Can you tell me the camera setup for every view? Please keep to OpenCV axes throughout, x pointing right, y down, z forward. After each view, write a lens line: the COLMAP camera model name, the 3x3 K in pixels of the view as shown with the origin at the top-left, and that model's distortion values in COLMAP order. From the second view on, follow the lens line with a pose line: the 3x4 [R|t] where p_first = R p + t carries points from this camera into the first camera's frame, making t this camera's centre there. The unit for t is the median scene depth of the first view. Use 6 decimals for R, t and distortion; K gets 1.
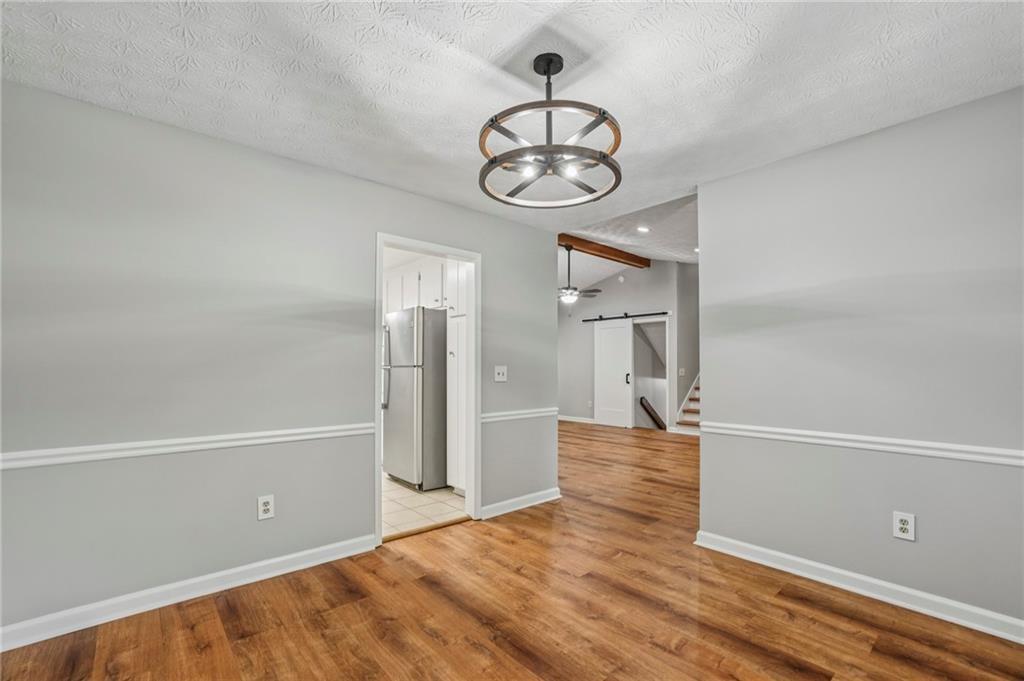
lens RADIAL K [[440.1, 0, 525.1], [0, 440.1, 361.0], [0, 0, 1]] dist [-0.032171, 0.004271]
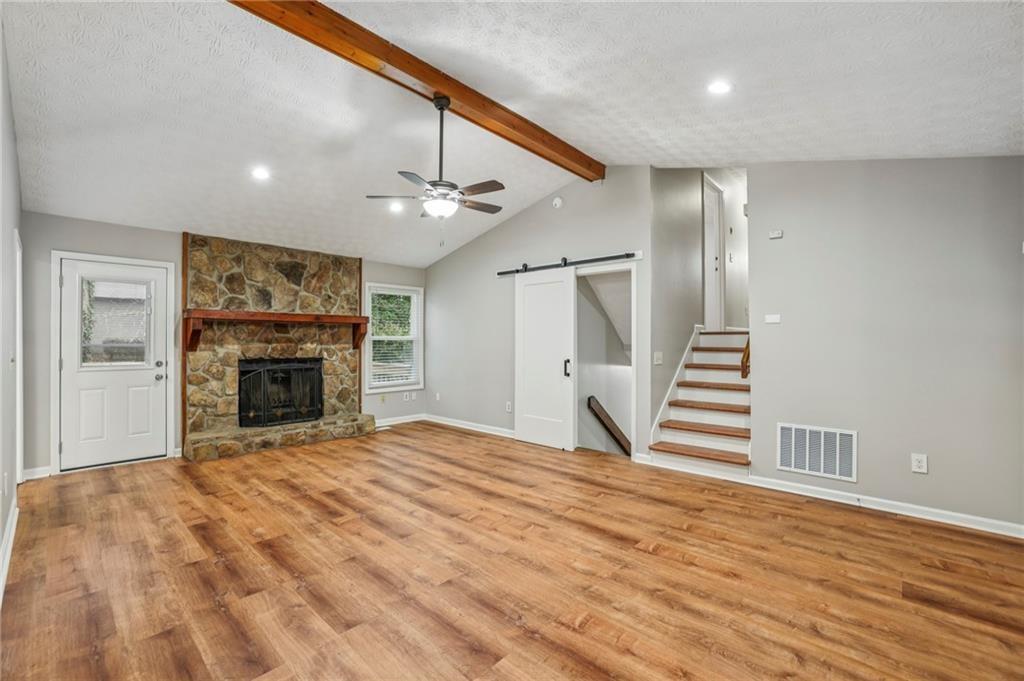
lens RADIAL K [[440.1, 0, 514.2], [0, 440.1, 344.5], [0, 0, 1]] dist [-0.032171, 0.004271]
pose [[0.995579, -0.001407, 0.093917, 0.106320], [-0.000644, 0.999762, 0.021806, -0.004143], [-0.093926, -0.021770, 0.995341, 0.412929]]
